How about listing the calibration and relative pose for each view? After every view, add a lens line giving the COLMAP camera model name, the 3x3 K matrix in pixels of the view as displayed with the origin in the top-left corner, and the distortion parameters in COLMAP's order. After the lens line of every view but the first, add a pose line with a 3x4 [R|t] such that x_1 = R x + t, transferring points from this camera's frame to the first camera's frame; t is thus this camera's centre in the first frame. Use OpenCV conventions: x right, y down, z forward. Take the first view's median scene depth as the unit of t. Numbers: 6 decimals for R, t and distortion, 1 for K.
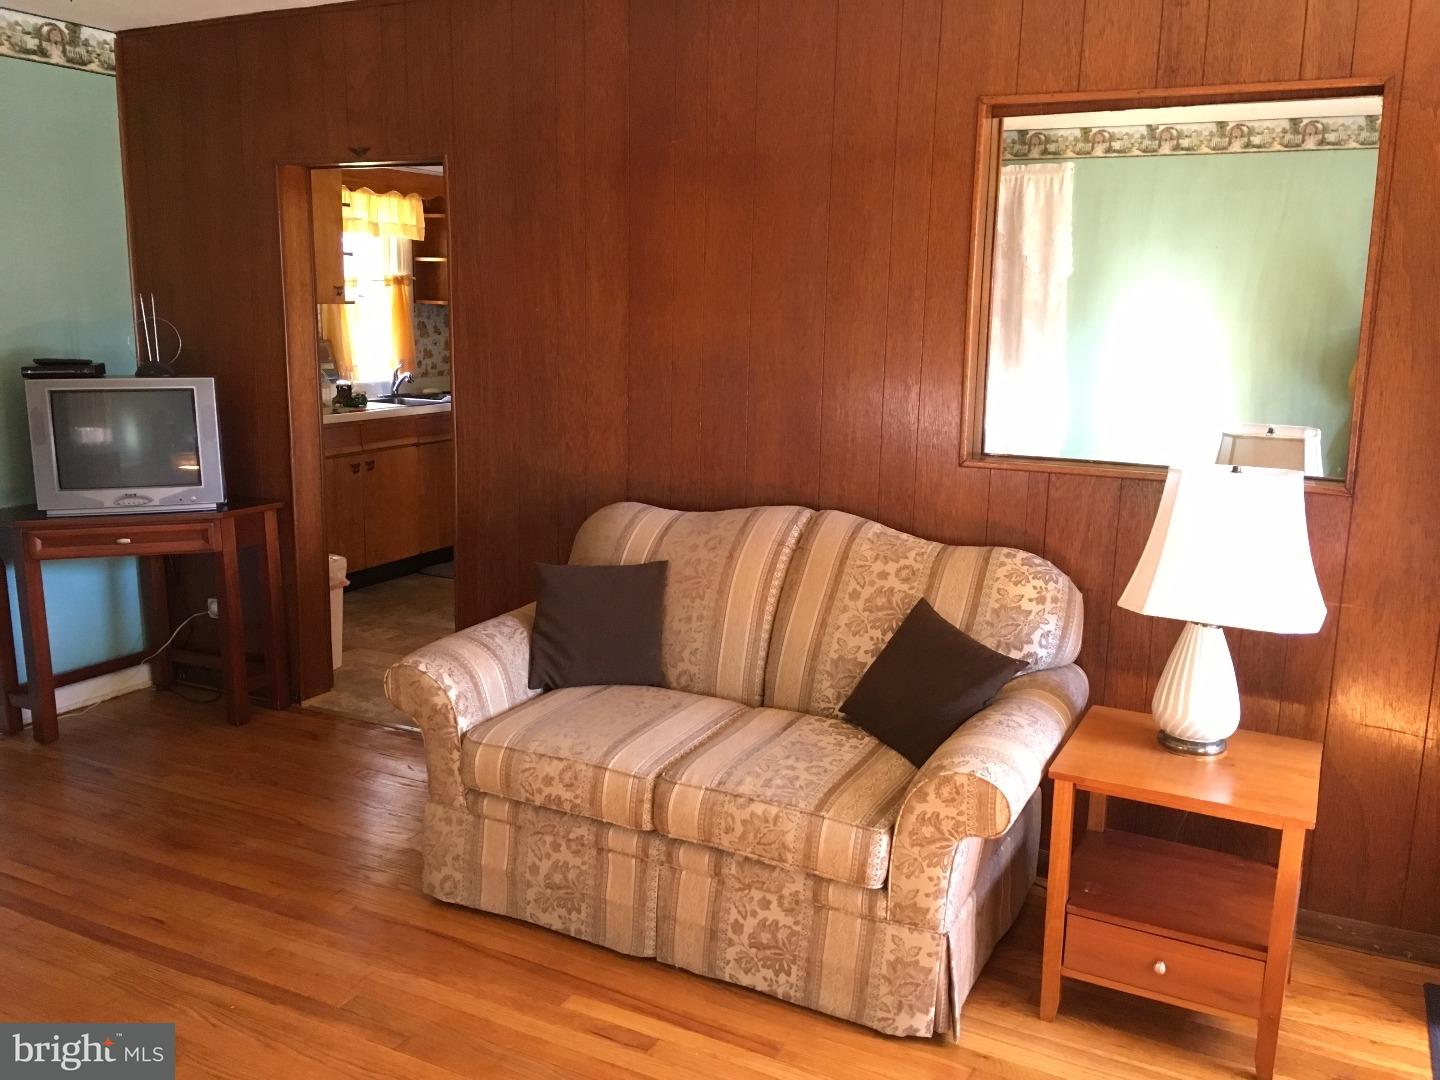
lens RADIAL K [[1215.9, 0, 716.7], [0, 1215.9, 541.1], [0, 0, 1]] dist [0.077583, -0.104893]
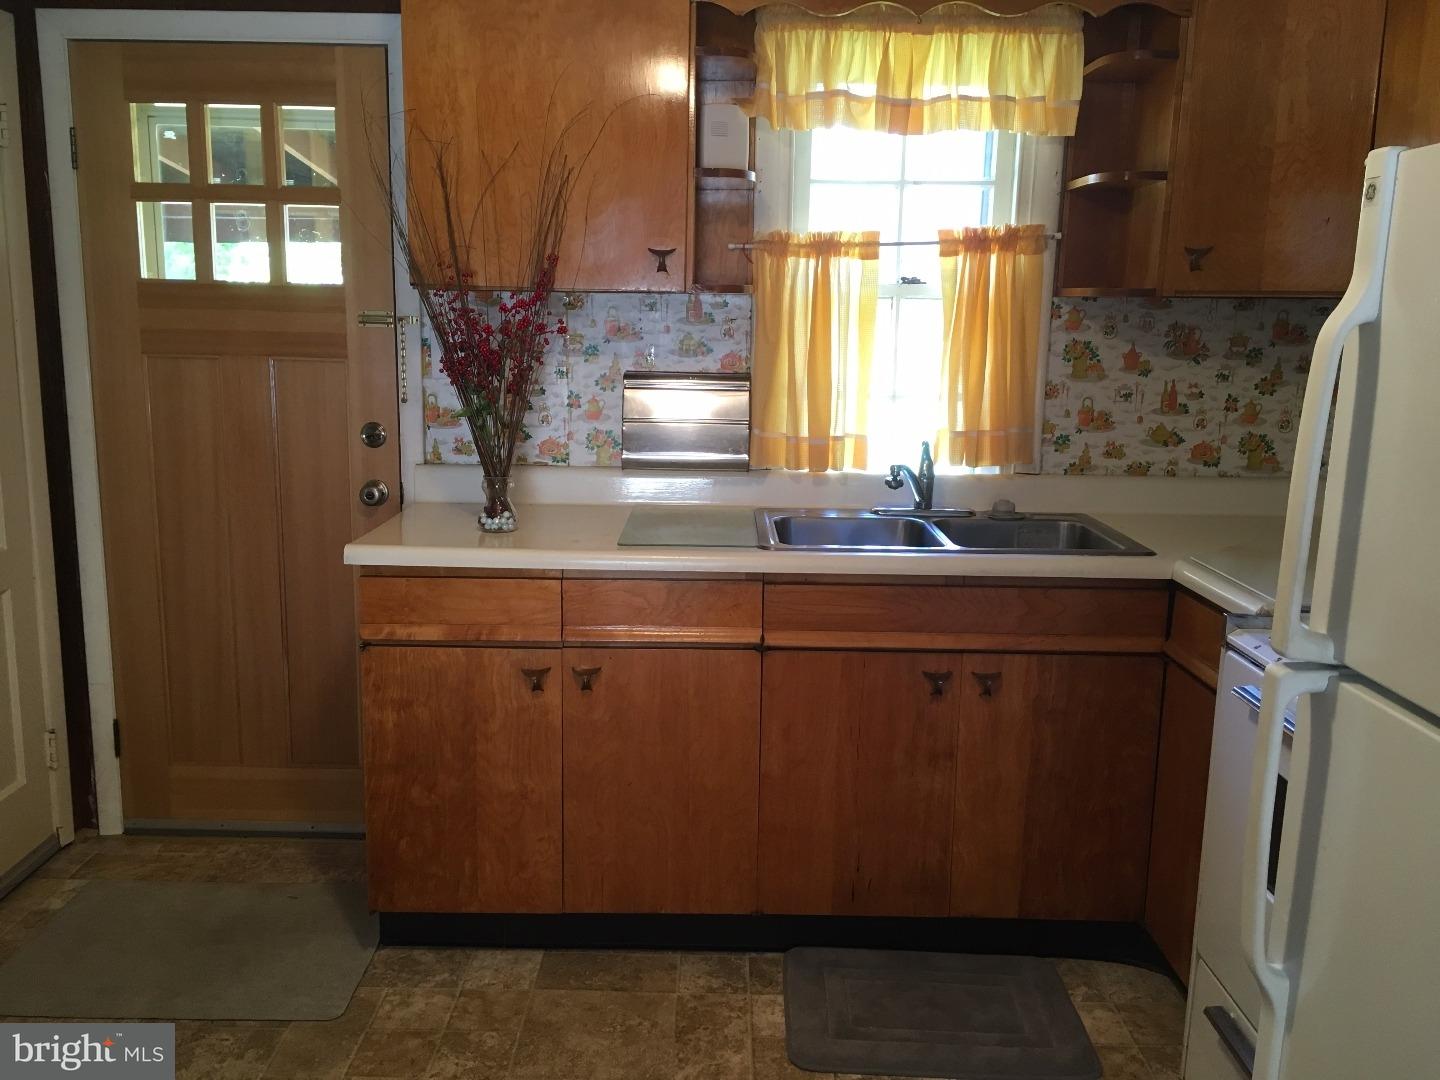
lens RADIAL K [[1215.9, 0, 719.8], [0, 1215.9, 541.8], [0, 0, 1]] dist [0.077583, -0.104893]
pose [[0.459243, 0.158217, -0.874107, 0.145612], [-0.182423, 0.979836, 0.081512, -0.249648], [0.869378, 0.122024, 0.478845, 1.409570]]
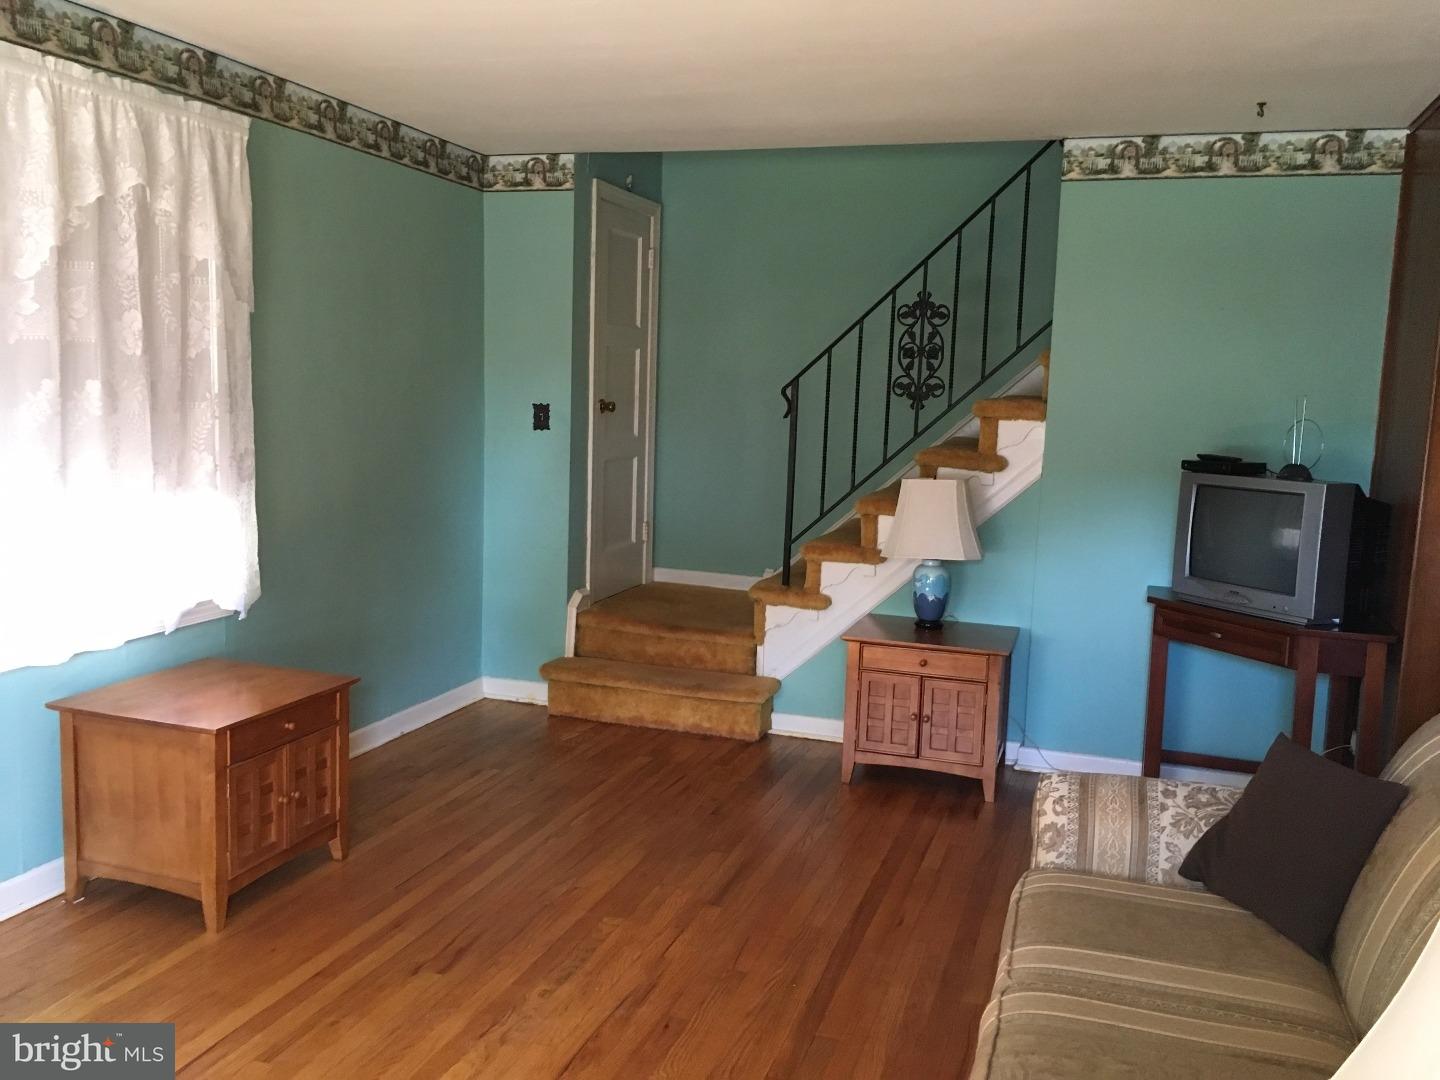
lens RADIAL K [[1215.9, 0, 733.8], [0, 1215.9, 542.4], [0, 0, 1]] dist [0.077583, -0.104893]
pose [[0.145748, 0.114690, -0.982651, 0.492567], [-0.221411, 0.971845, 0.080589, -0.075477], [0.964228, 0.205824, 0.167038, 0.486244]]
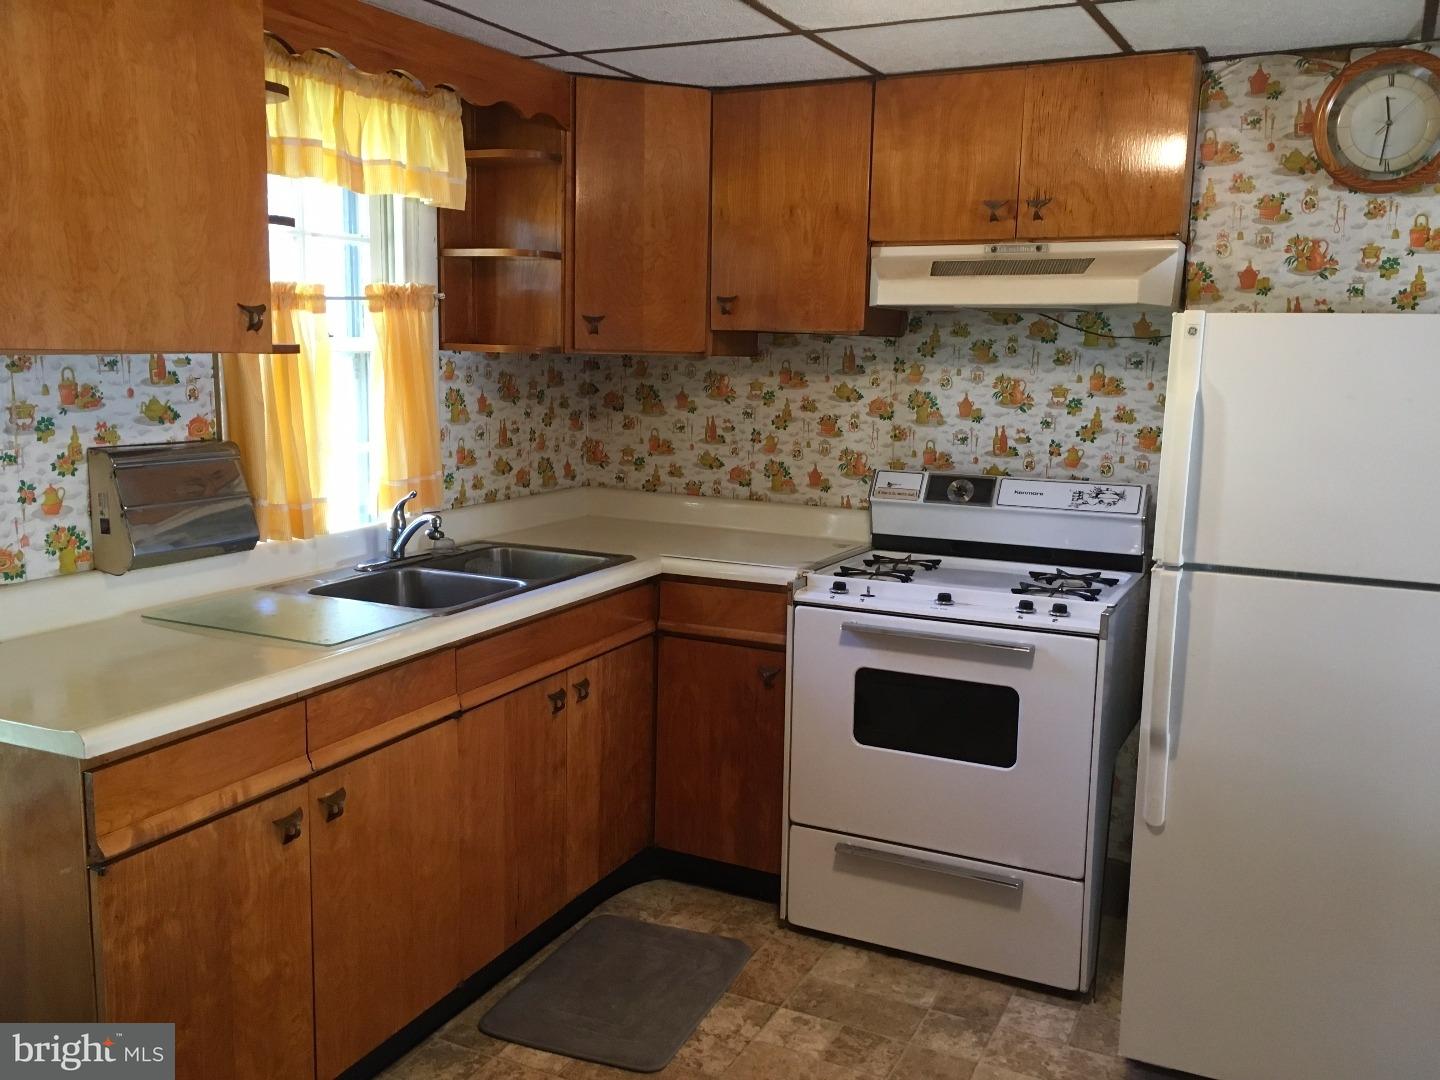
lens RADIAL K [[1215.9, 0, 724.1], [0, 1215.9, 541.6], [0, 0, 1]] dist [0.077583, -0.104893]
pose [[0.999732, -0.001401, 0.023093, -0.300466], [0.002238, 0.999341, -0.036238, -0.210470], [-0.023027, 0.036280, 0.999076, 1.079490]]
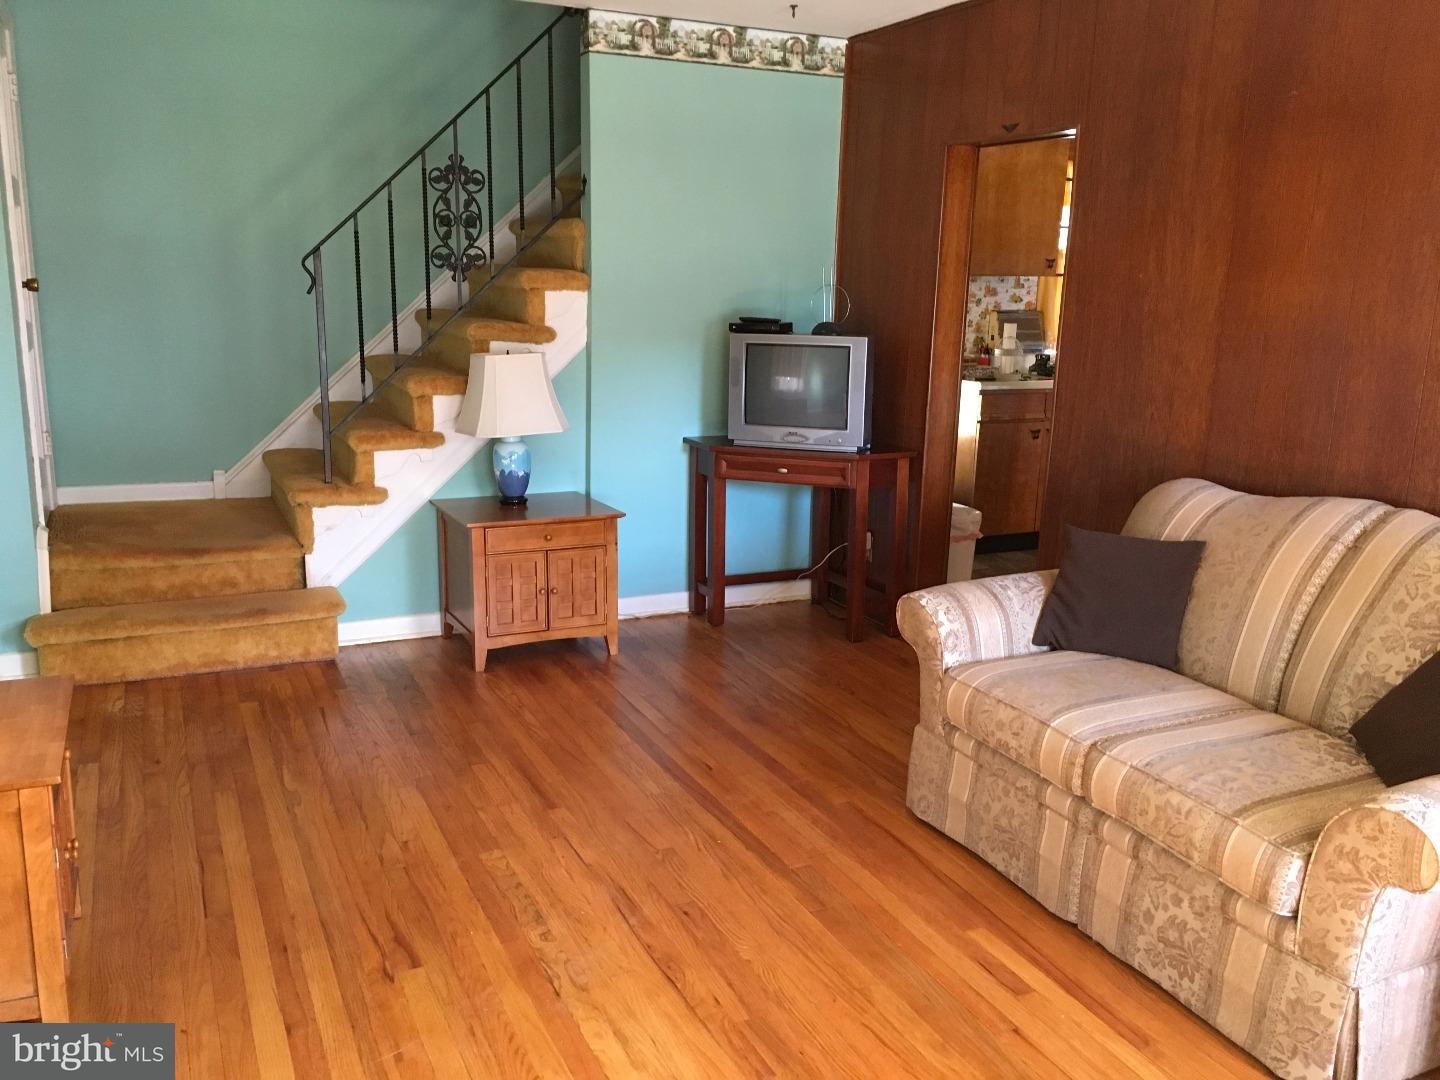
lens RADIAL K [[1224.1, 0, 720.6], [0, 1224.1, 538.6], [0, 0, 1]] dist [0.075167, -0.099826]
pose [[0.789749, 0.134699, -0.598459, 0.218960], [-0.127004, 0.990359, 0.055306, 0.008028], [0.600139, 0.032329, 0.799242, 0.008979]]
